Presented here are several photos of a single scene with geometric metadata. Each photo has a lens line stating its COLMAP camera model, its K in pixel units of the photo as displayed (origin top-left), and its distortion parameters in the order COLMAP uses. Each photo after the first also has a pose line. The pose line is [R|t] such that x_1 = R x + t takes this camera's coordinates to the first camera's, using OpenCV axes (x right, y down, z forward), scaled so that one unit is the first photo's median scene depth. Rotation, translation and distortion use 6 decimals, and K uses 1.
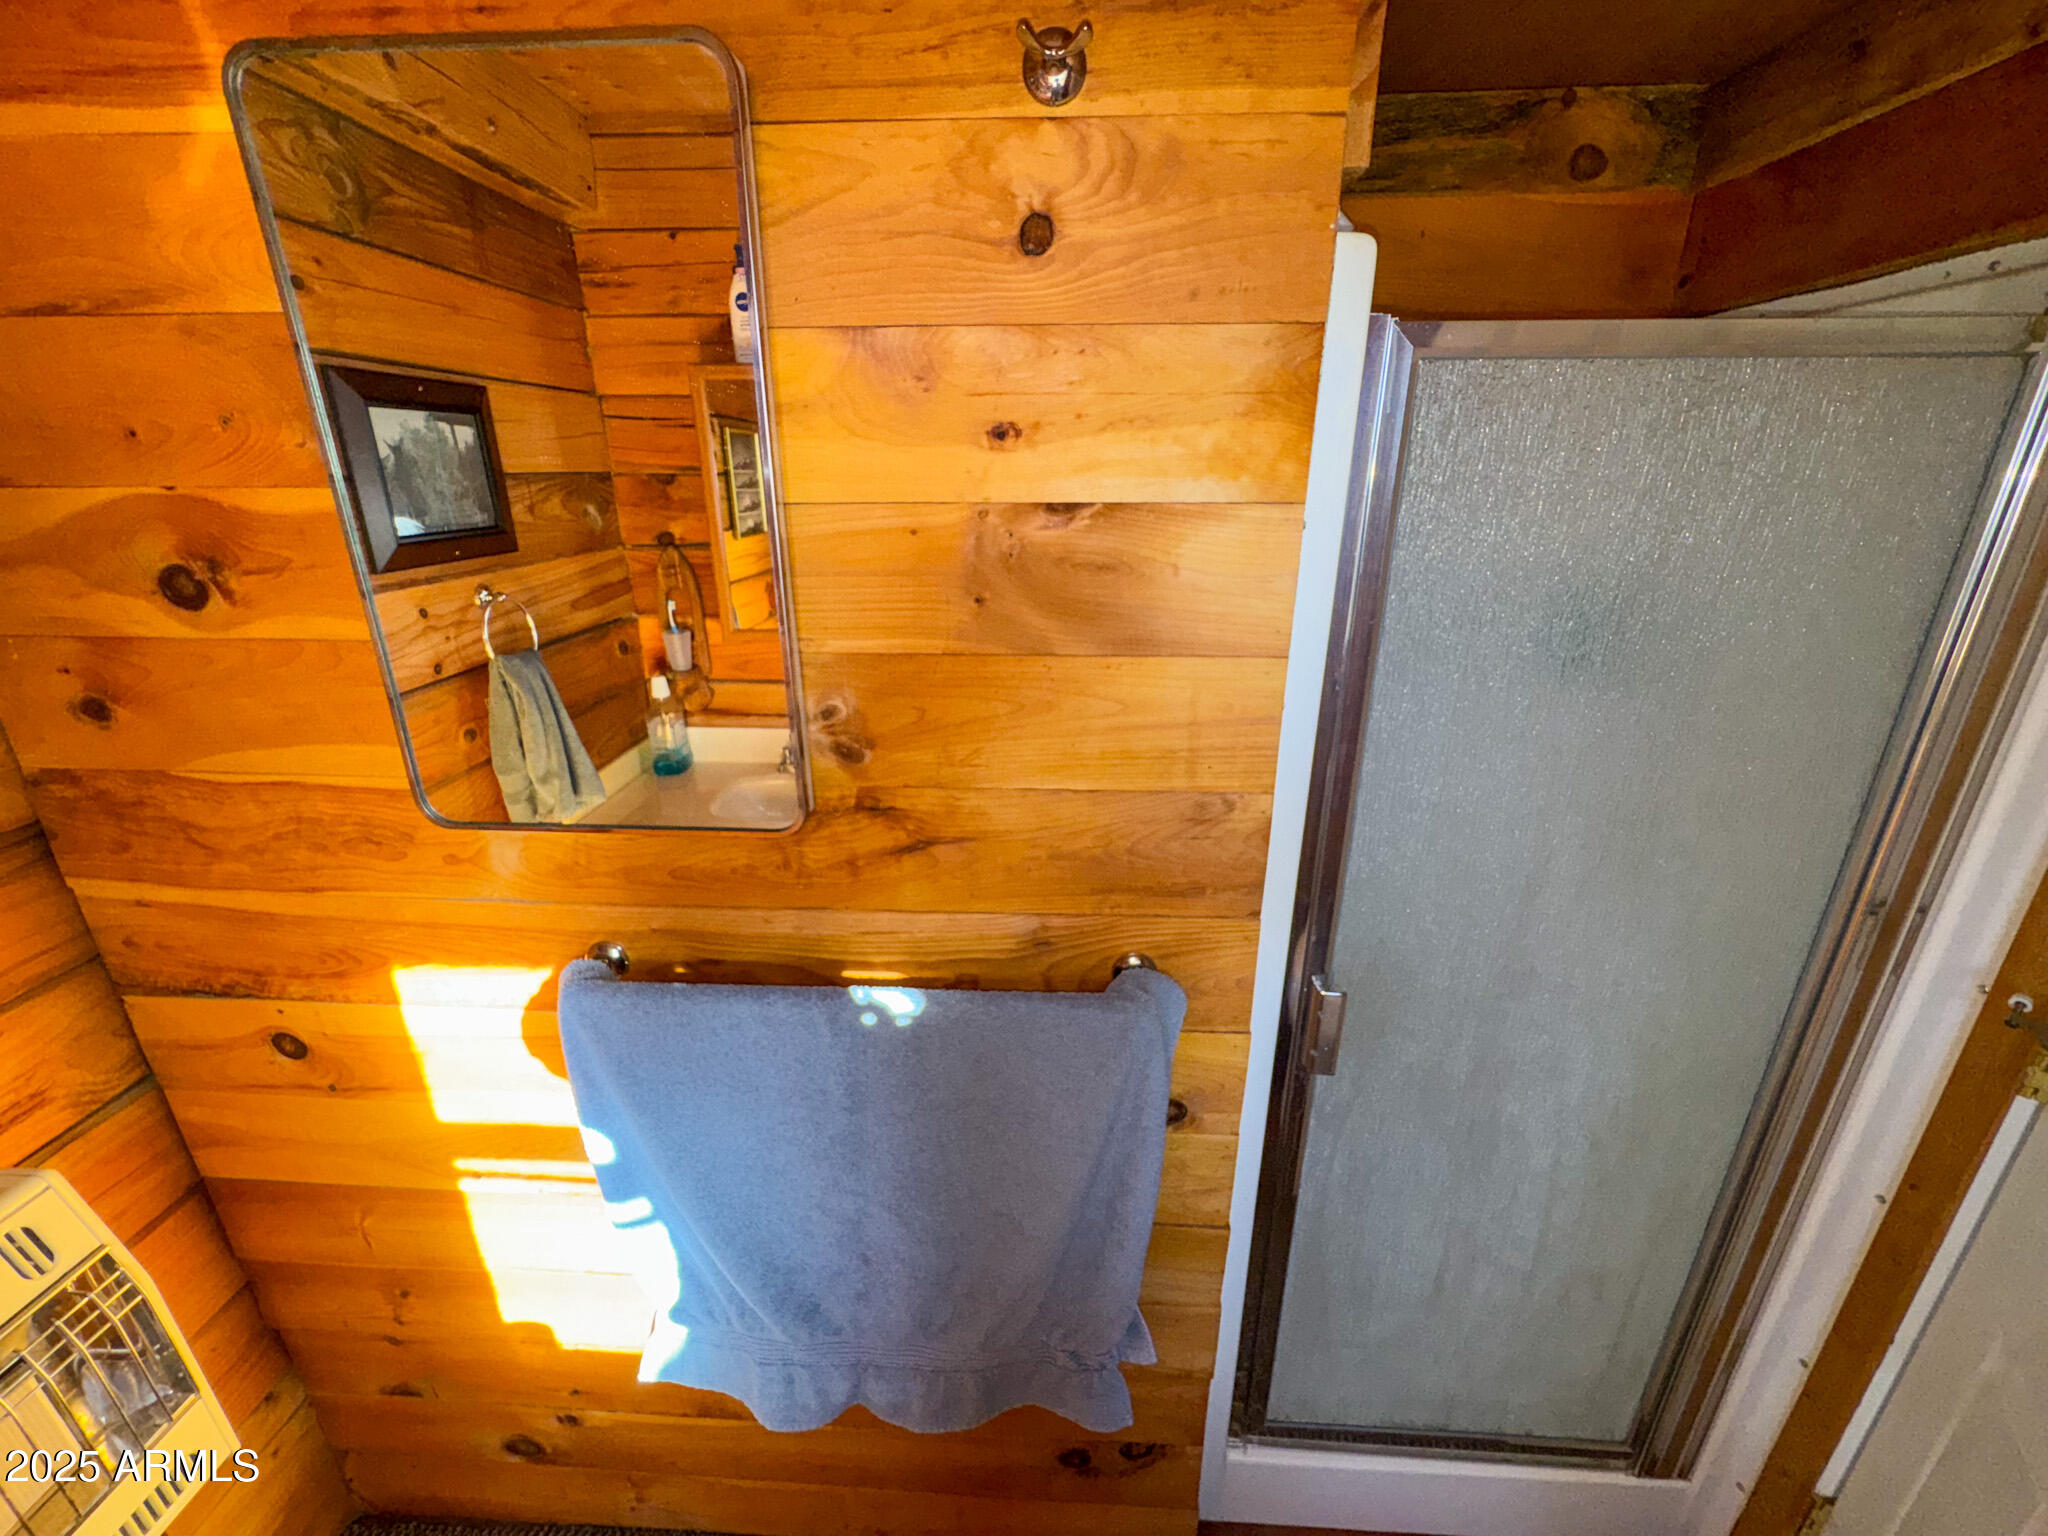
lens RADIAL K [[825.4, 0, 1018.4], [0, 825.4, 766.5], [0, 0, 1]] dist [-0.001645, -0.000286]
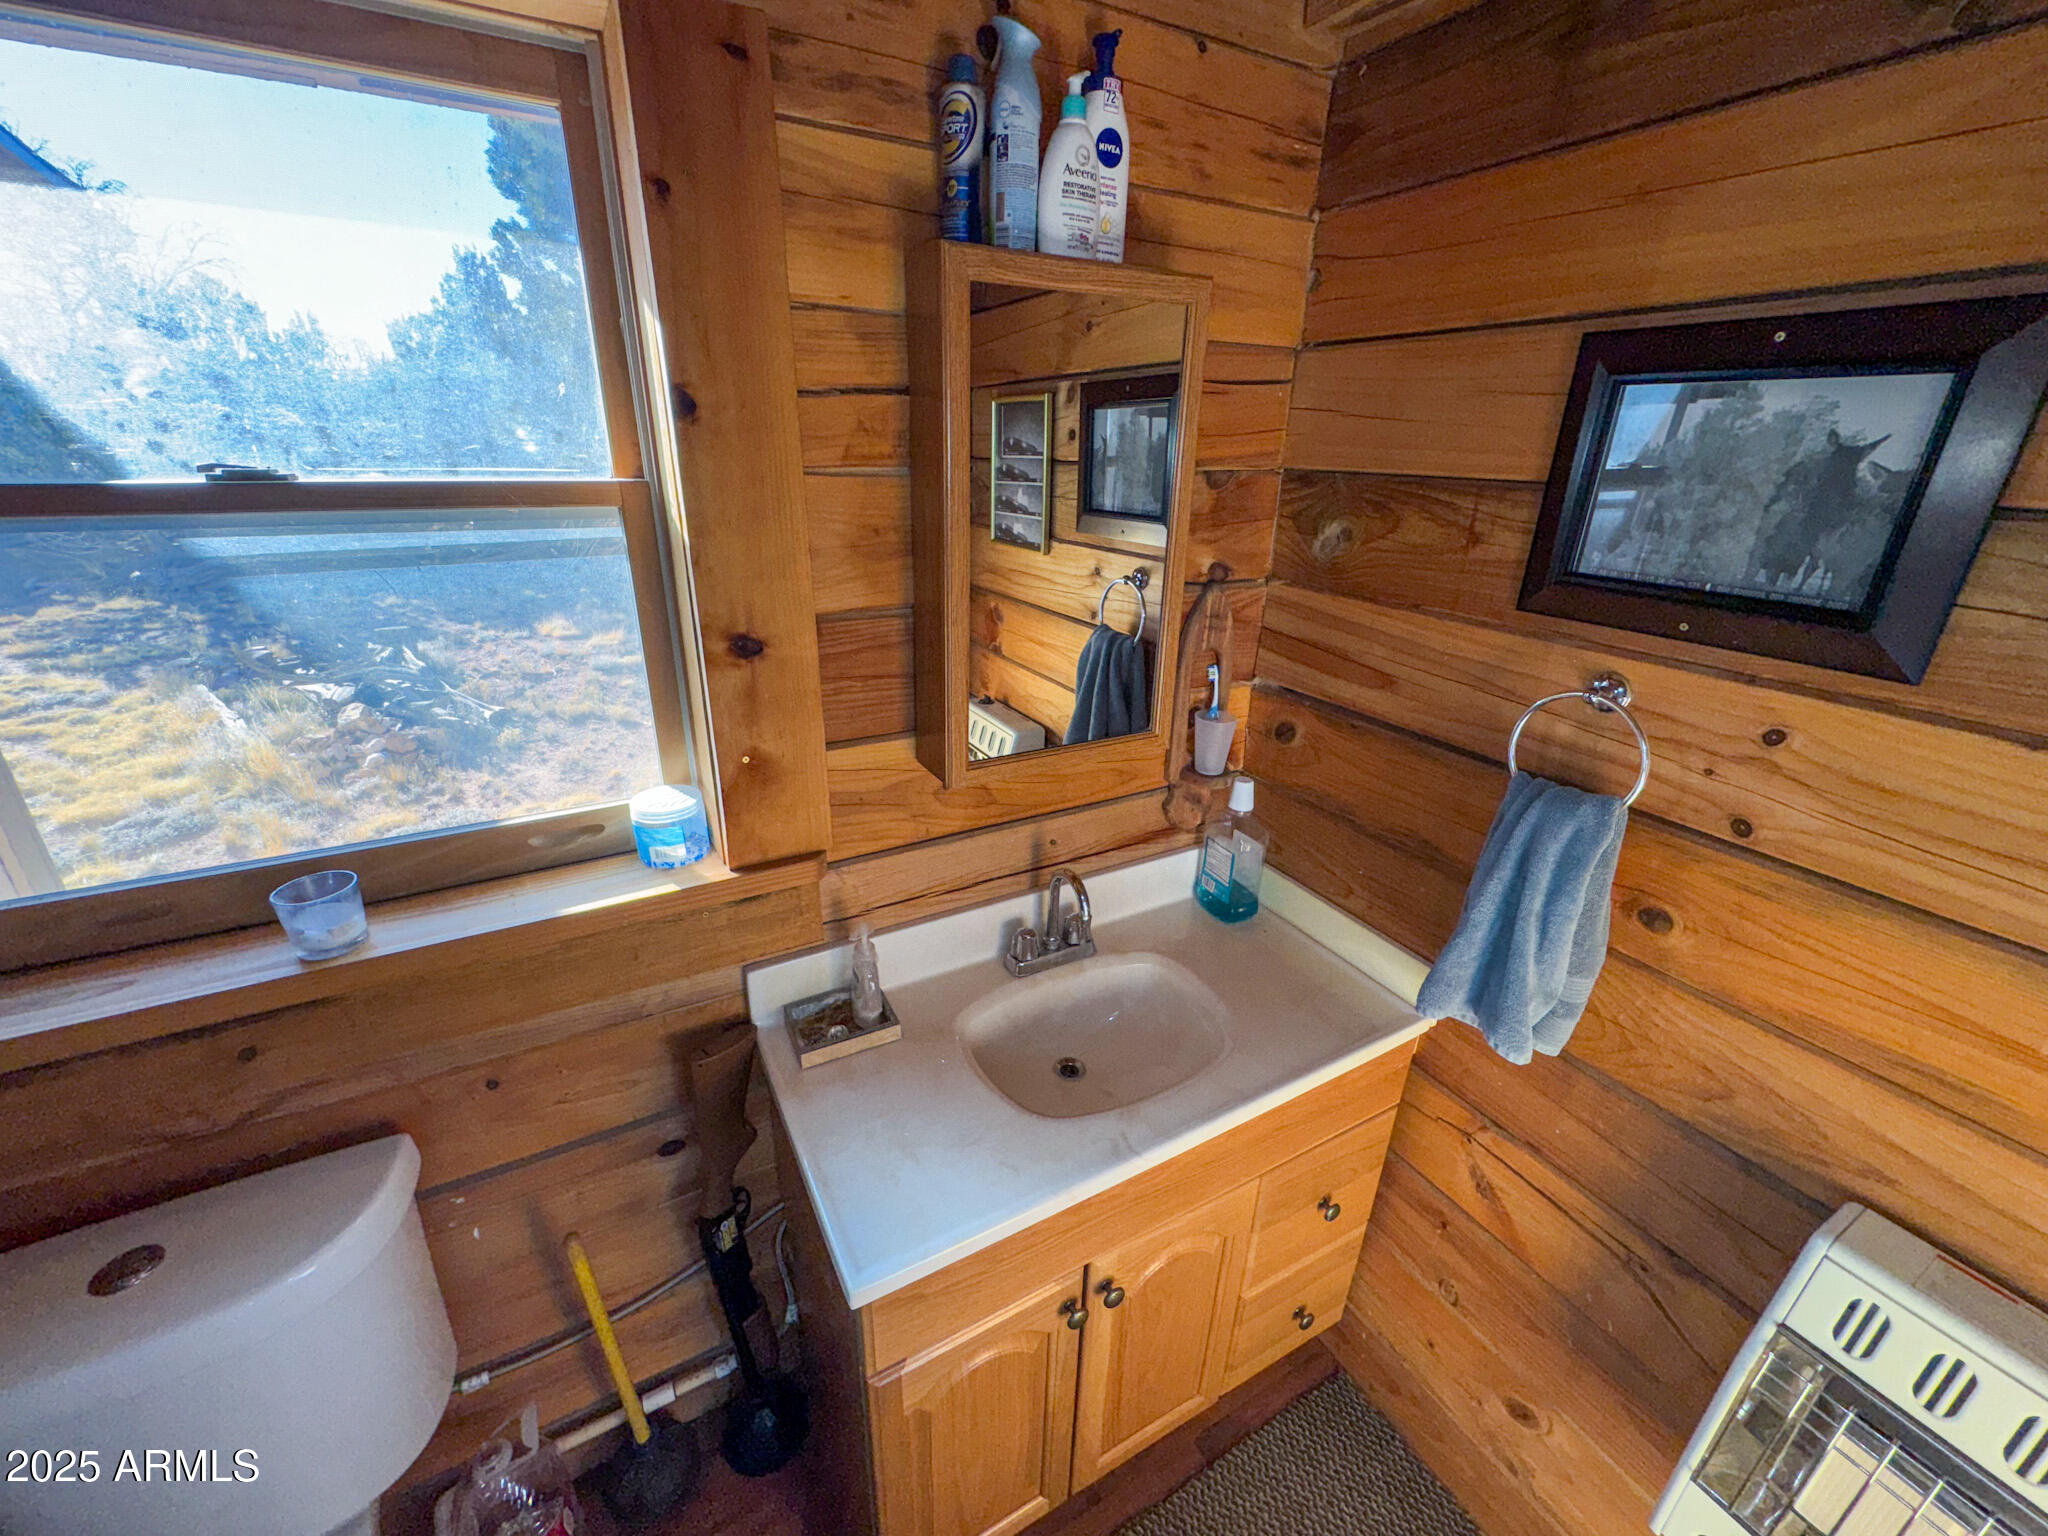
lens RADIAL K [[825.4, 0, 1015.5], [0, 825.4, 762.2], [0, 0, 1]] dist [-0.001645, -0.000286]
pose [[-0.885867, 0.123141, -0.447299, -0.010583], [-0.197498, 0.772315, 0.603758, -0.662994], [0.419803, 0.623190, -0.659848, 1.859894]]
